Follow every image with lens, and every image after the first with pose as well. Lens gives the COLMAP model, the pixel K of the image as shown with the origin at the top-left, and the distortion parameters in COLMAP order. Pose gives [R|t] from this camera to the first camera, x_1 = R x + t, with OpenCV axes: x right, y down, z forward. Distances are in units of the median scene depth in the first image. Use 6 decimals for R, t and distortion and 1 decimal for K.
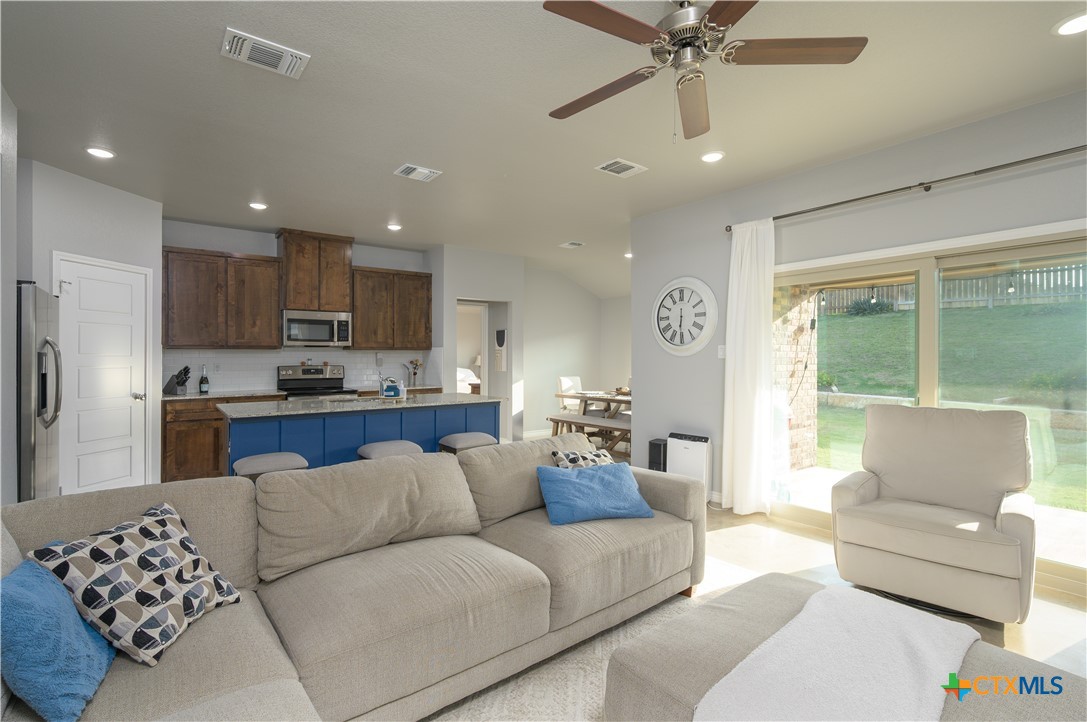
lens RADIAL K [[497.4, 0, 536.1], [0, 497.4, 354.1], [0, 0, 1]] dist [-0.000683, 0.000428]
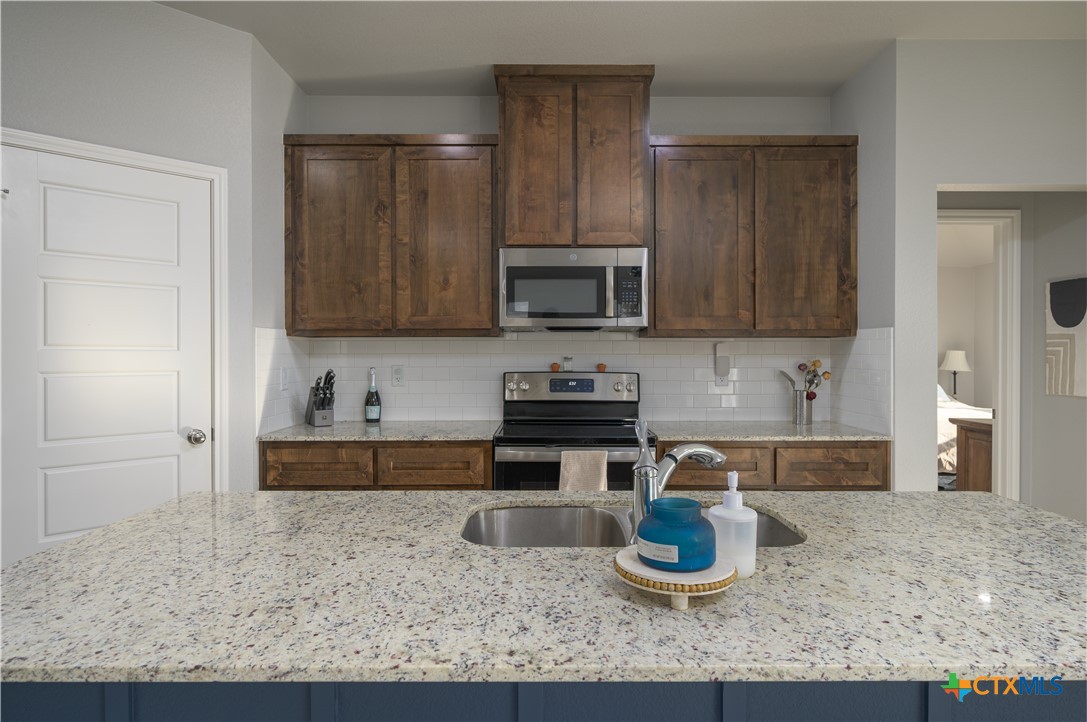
lens RADIAL K [[628.6, 0, 545.8], [0, 628.6, 353.5], [0, 0, 1]] dist [-0.008216, -0.000639]
pose [[0.792939, 0.005768, -0.609274, -0.125924], [0.000061, 0.999954, 0.009546, 0.000609], [0.609301, -0.007607, 0.792902, 0.563770]]
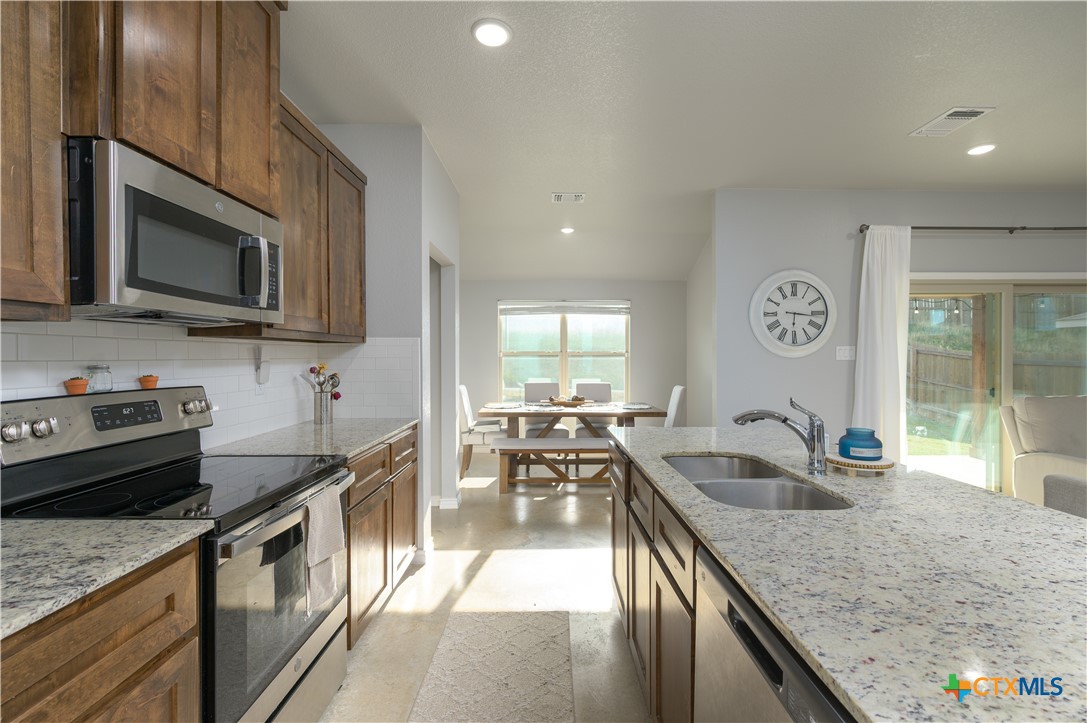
lens RADIAL K [[474.6, 0, 558.8], [0, 474.6, 357.5], [0, 0, 1]] dist [-0.000127, 0.000504]
pose [[0.593938, 0.000331, 0.804511, -0.548118], [-0.007780, 0.999956, 0.005332, 0.002136], [-0.804473, -0.009426, 0.593914, 0.708599]]
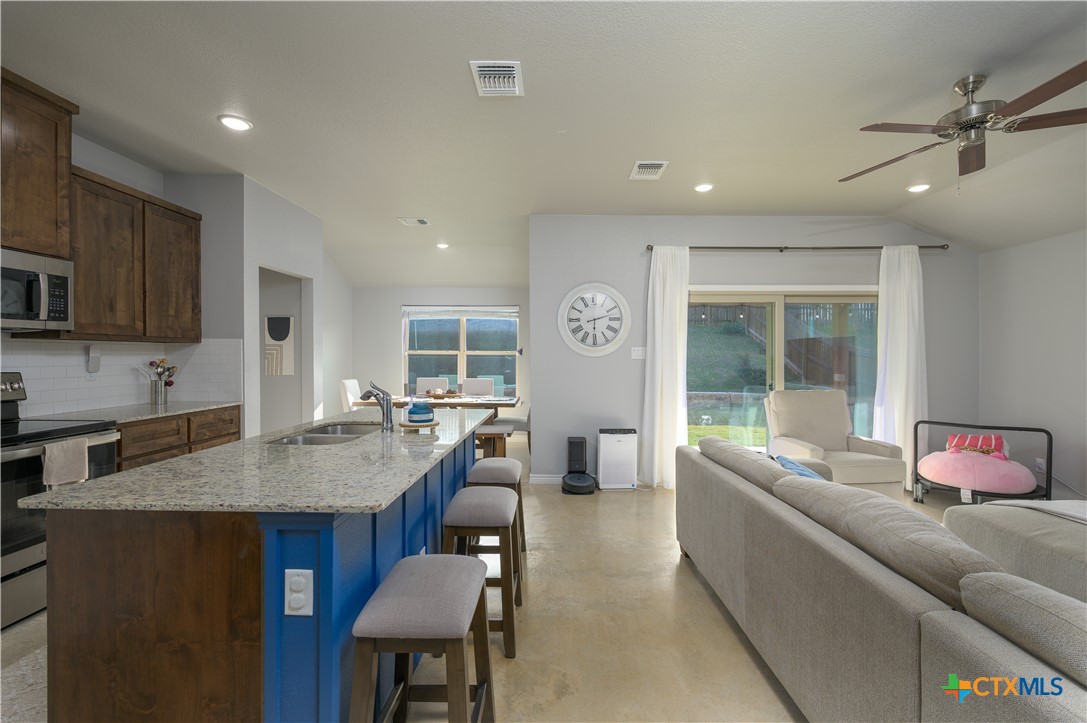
lens RADIAL K [[474.6, 0, 558.8], [0, 474.6, 357.5], [0, 0, 1]] dist [-0.000127, 0.000504]
pose [[0.613733, 0.002576, 0.789510, -0.473692], [-0.012392, 0.999903, 0.006371, 0.000582], [-0.789417, -0.013694, 0.613705, 0.370338]]
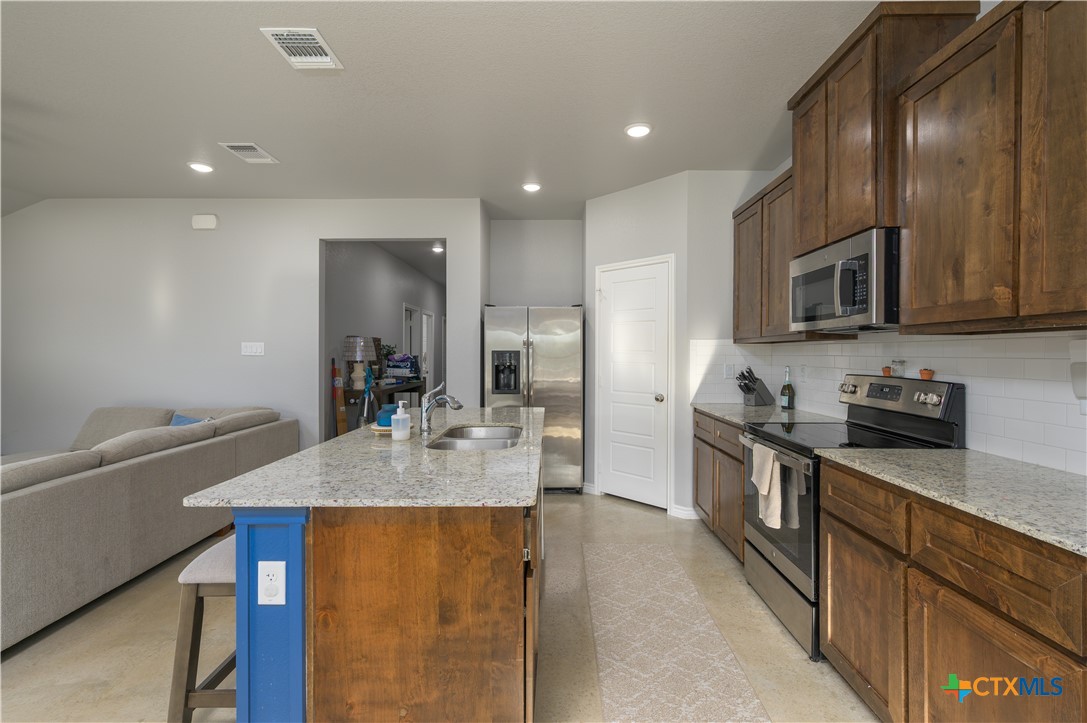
lens RADIAL K [[497.4, 0, 536.1], [0, 497.4, 354.6], [0, 0, 1]] dist [-0.000683, 0.000428]
pose [[-0.640813, 0.004685, -0.767683, 0.046116], [0.005292, 0.999985, 0.001686, 0.002719], [0.767679, -0.002982, -0.640828, 1.106138]]
